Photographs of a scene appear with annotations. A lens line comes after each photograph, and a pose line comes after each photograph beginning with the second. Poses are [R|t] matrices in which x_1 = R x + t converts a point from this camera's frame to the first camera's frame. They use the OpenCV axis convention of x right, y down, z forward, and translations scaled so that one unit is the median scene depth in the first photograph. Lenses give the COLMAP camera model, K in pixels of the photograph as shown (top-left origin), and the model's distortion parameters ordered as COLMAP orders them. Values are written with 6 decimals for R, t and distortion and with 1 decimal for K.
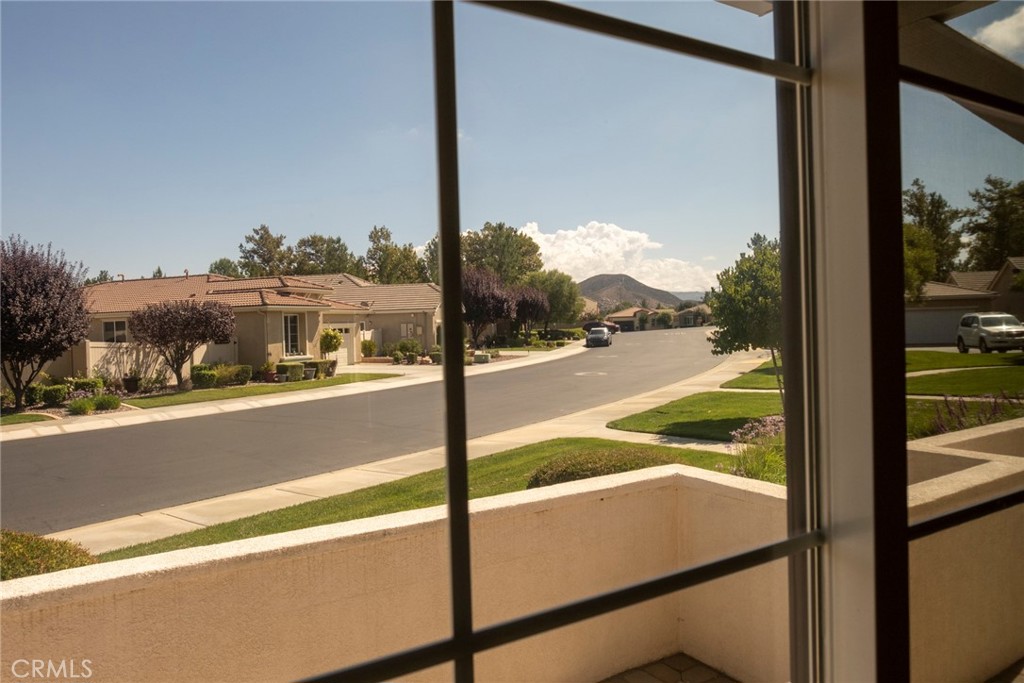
lens RADIAL K [[713.8, 0, 516.8], [0, 713.8, 347.2], [0, 0, 1]] dist [-0.016621, 0.008600]
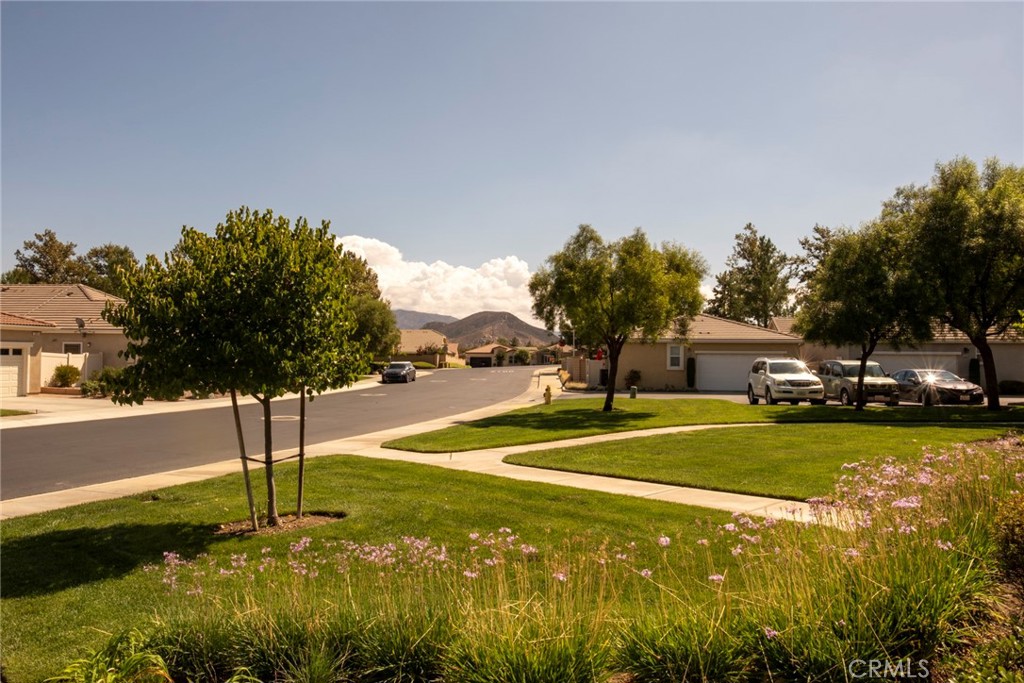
lens RADIAL K [[713.8, 0, 509.6], [0, 713.8, 340.8], [0, 0, 1]] dist [-0.016621, 0.008600]
pose [[0.987453, 0.040102, 0.152734, 0.095714], [-0.031138, 0.997674, -0.060637, -0.002885], [-0.154810, 0.055121, 0.986405, 0.089485]]
